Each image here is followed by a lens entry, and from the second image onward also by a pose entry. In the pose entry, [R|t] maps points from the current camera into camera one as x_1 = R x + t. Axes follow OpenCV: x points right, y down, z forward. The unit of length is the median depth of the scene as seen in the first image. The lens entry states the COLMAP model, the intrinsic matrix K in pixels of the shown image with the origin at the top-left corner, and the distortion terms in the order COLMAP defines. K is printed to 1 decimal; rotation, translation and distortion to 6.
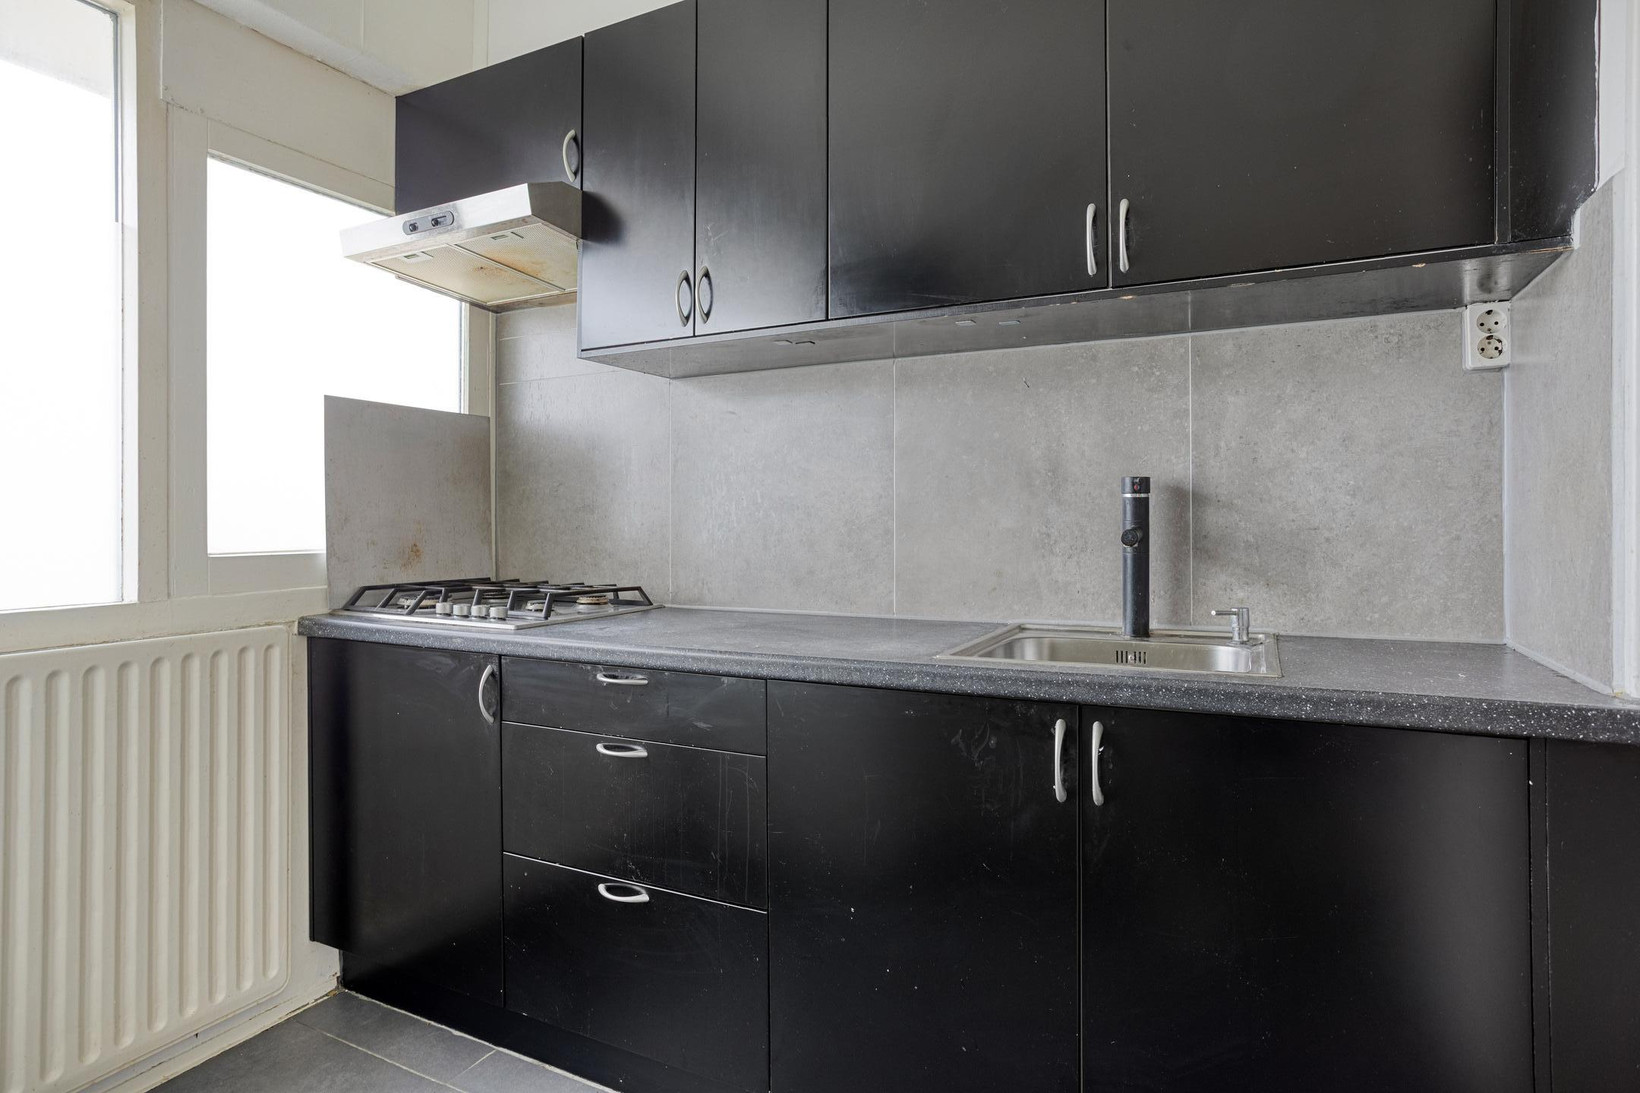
lens RADIAL K [[897.6, 0, 818.4], [0, 897.6, 528.2], [0, 0, 1]] dist [-0.029411, 0.038637]
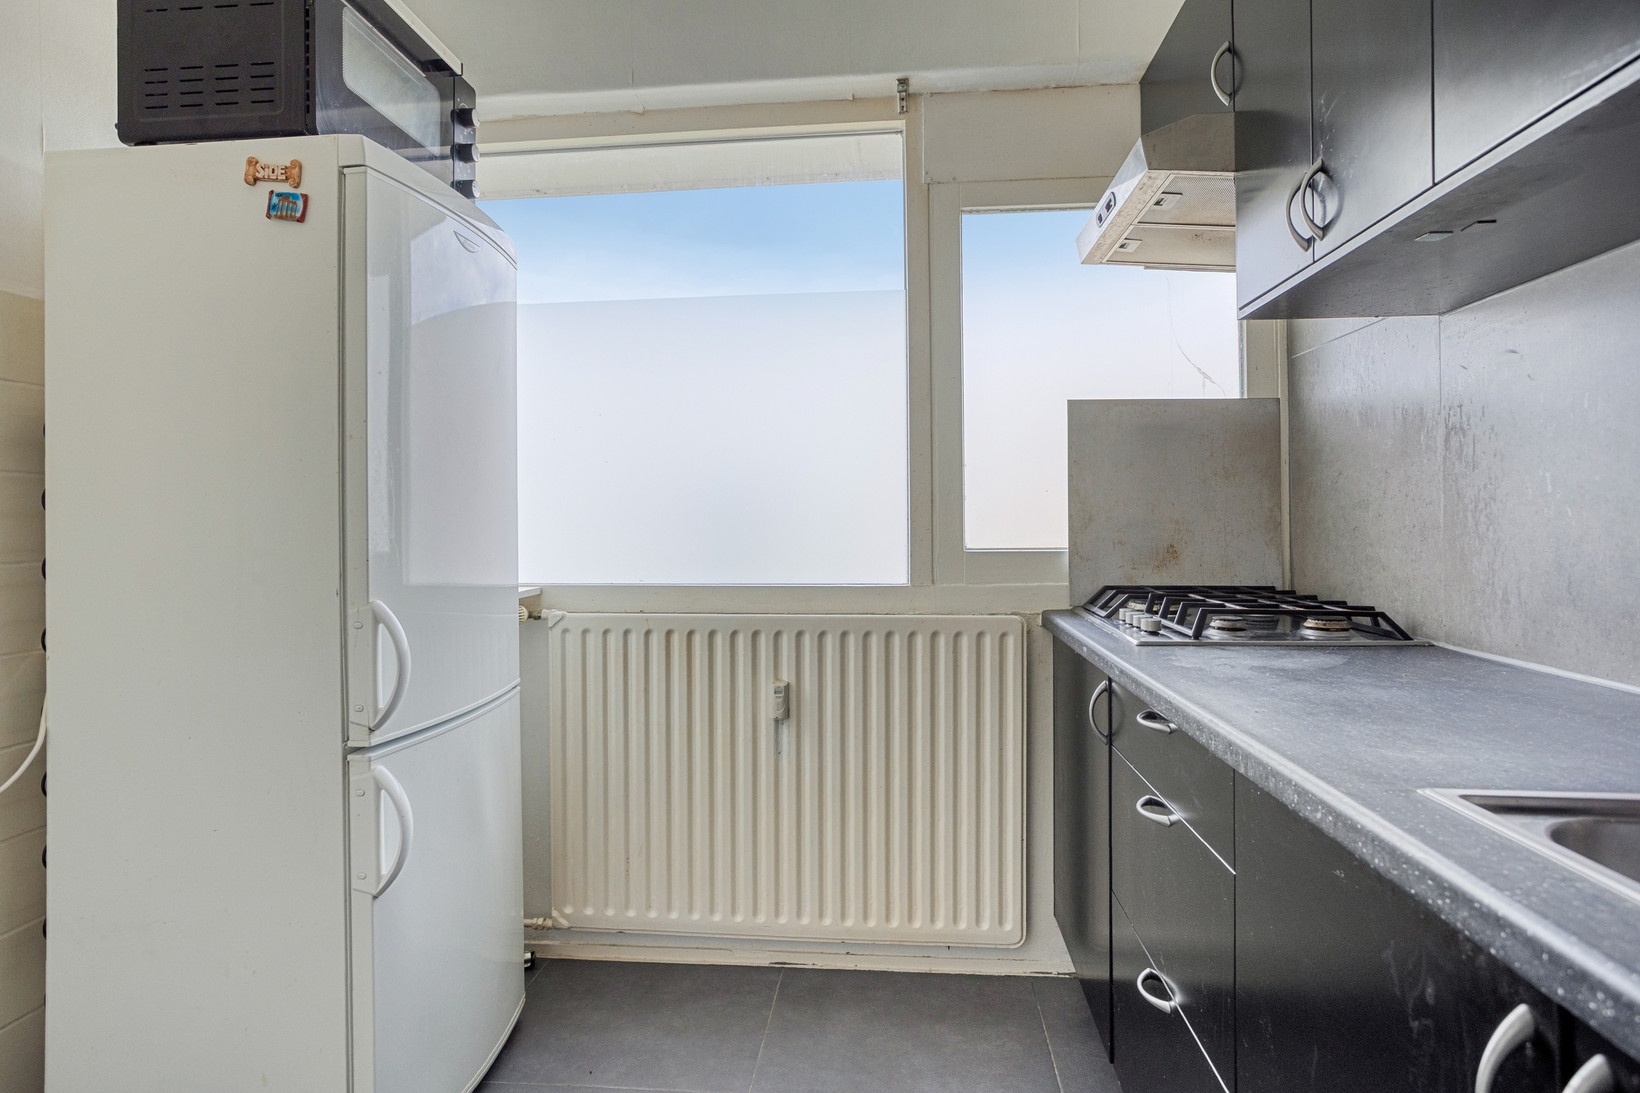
lens RADIAL K [[918.1, 0, 820.8], [0, 918.1, 516.5], [0, 0, 1]] dist [-0.049980, 0.038751]
pose [[0.388923, -0.000671, -0.921270, 0.318195], [-0.005415, 0.999981, -0.003015, -0.008132], [0.921255, 0.006161, 0.388912, 0.320105]]
